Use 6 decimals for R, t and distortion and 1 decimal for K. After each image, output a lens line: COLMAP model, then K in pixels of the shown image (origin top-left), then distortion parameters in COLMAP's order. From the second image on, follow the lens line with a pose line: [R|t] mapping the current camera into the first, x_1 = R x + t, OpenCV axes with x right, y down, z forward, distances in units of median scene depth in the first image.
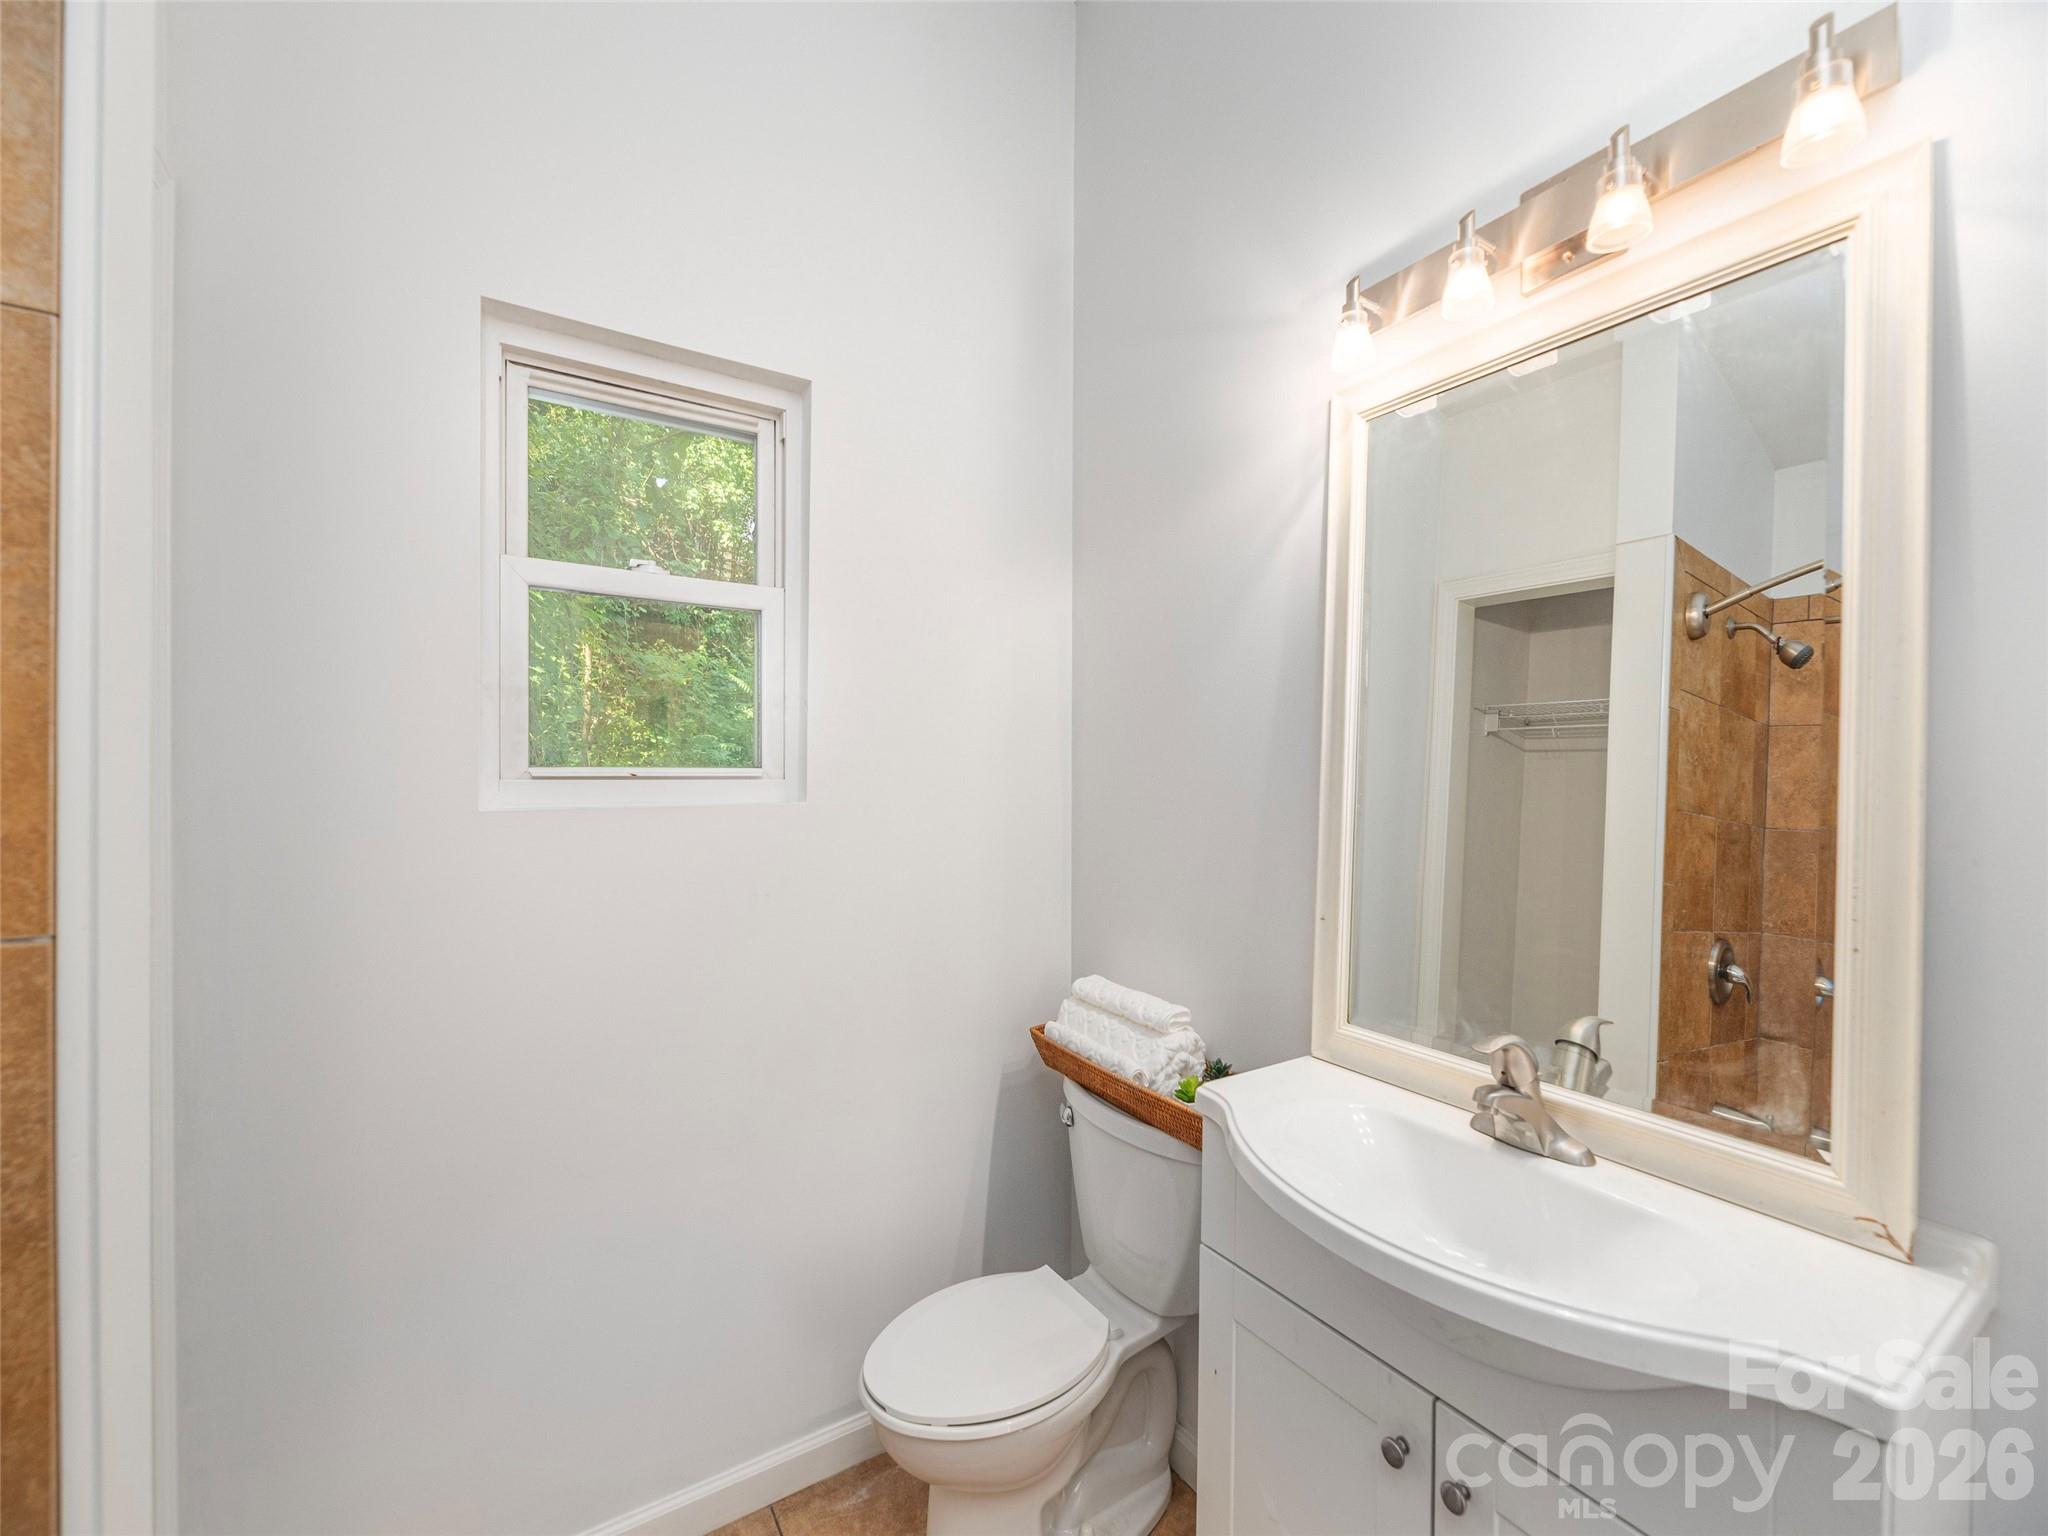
lens RADIAL K [[832.4, 0, 1020.6], [0, 832.4, 769.6], [0, 0, 1]] dist [0.000856, 0.000754]
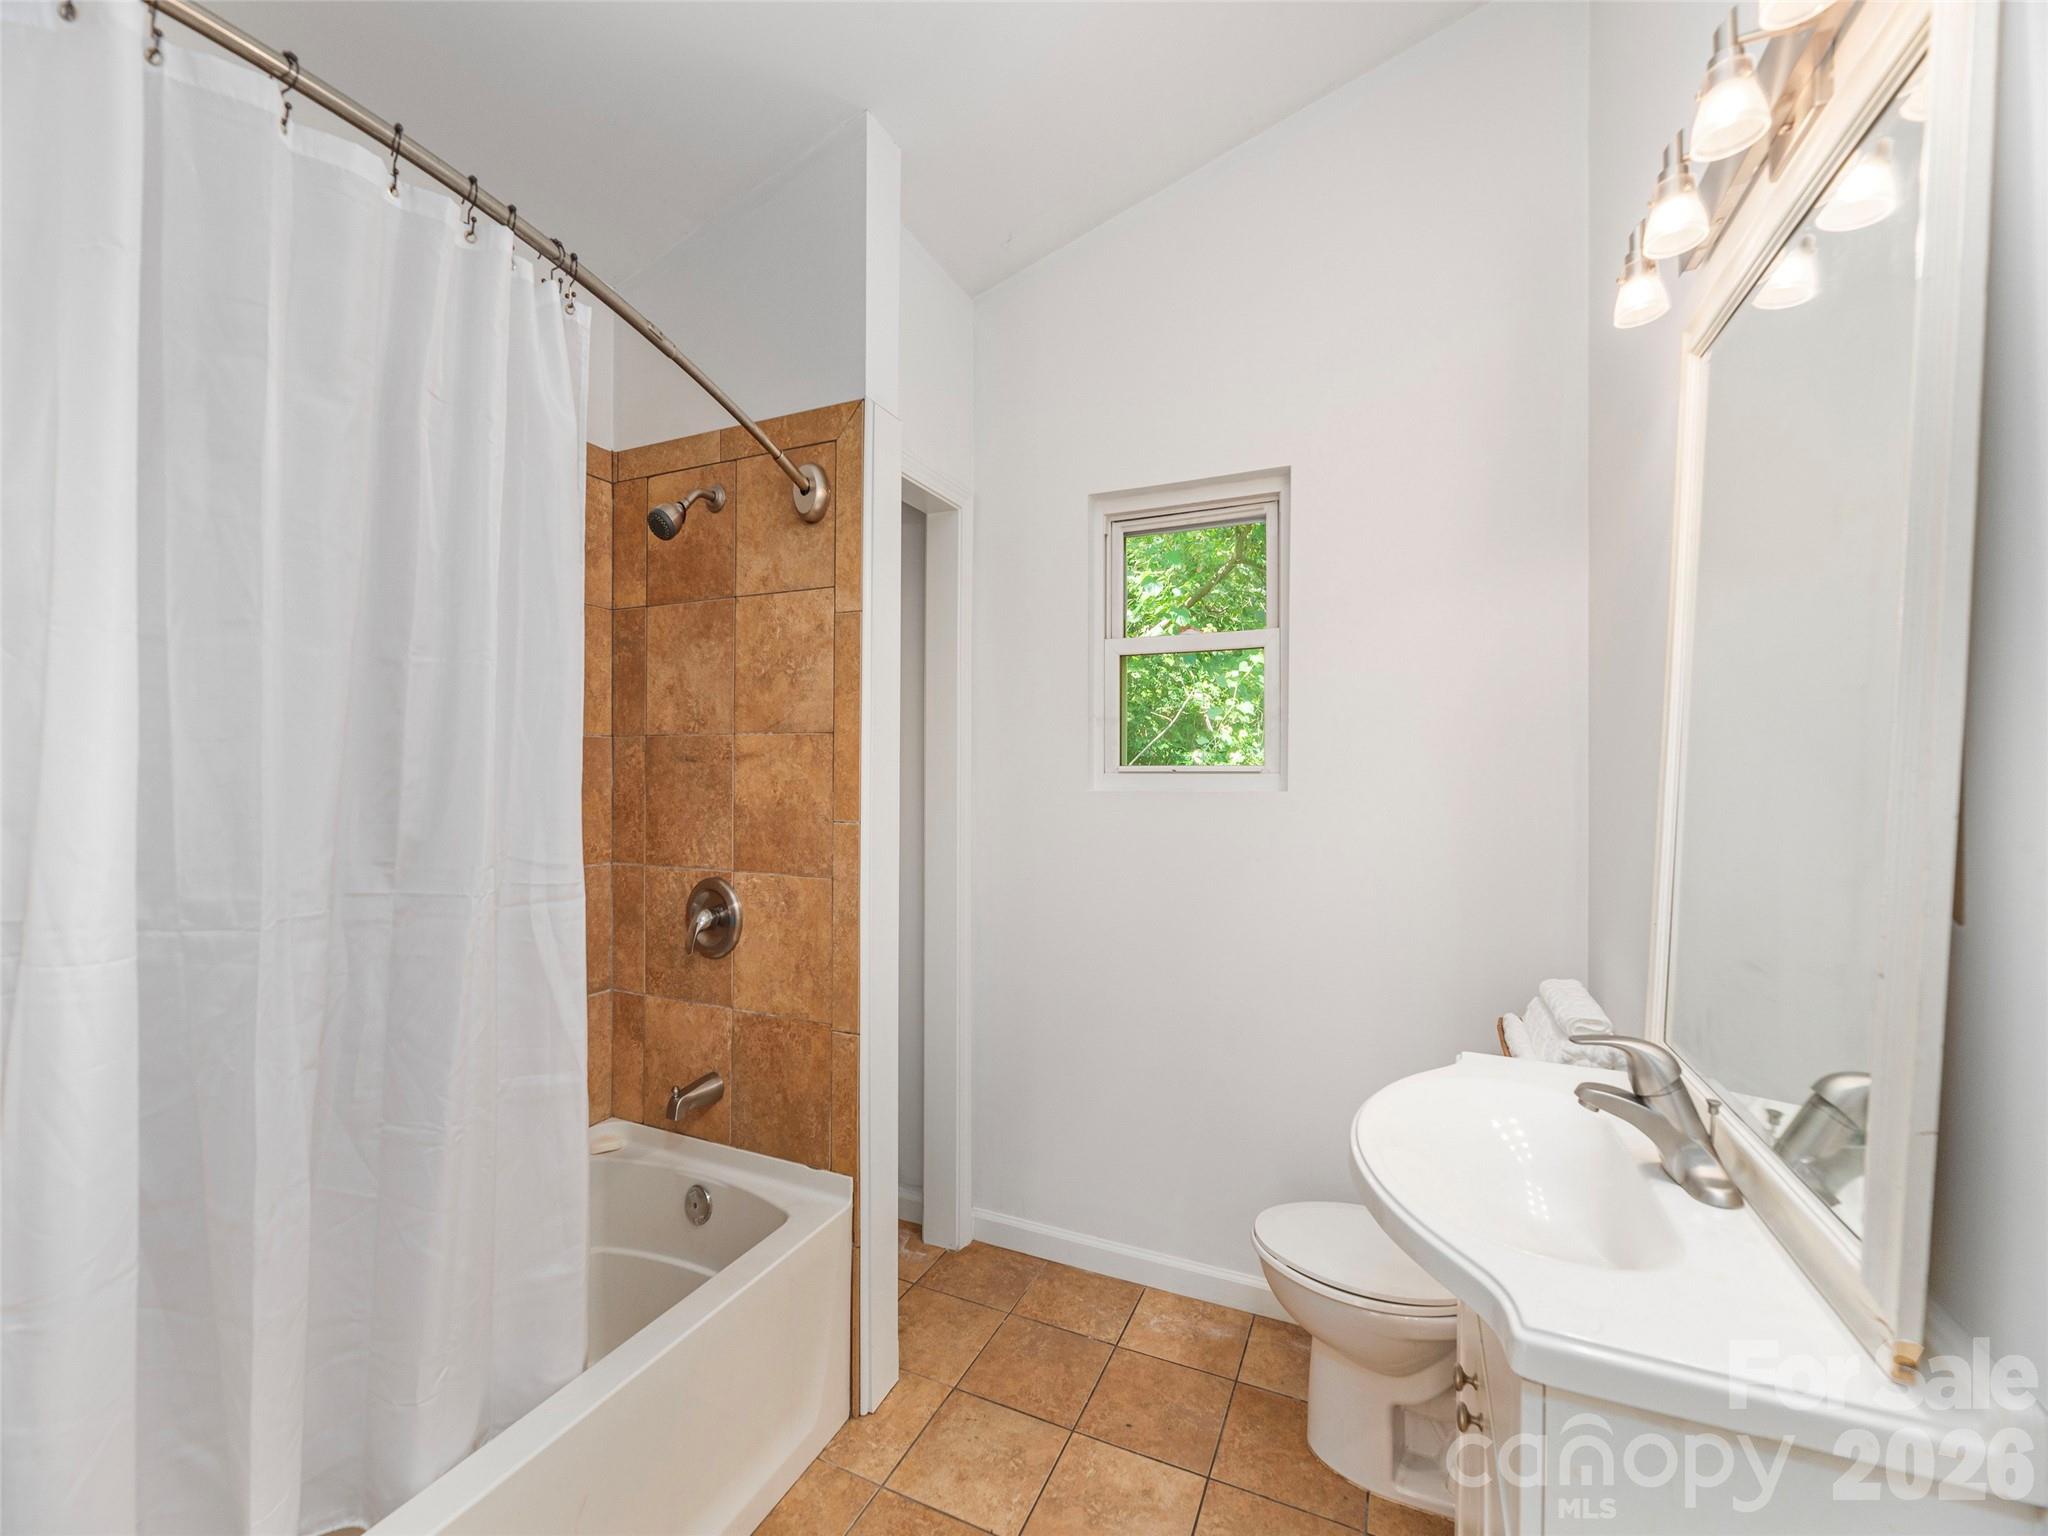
lens RADIAL K [[832.4, 0, 1023.0], [0, 832.4, 774.8], [0, 0, 1]] dist [0.000856, 0.000754]
pose [[0.550730, 0.010945, -0.834612, 0.674413], [-0.009145, 0.999933, 0.007079, 0.005302], [0.834633, 0.003734, 0.550793, -0.063854]]
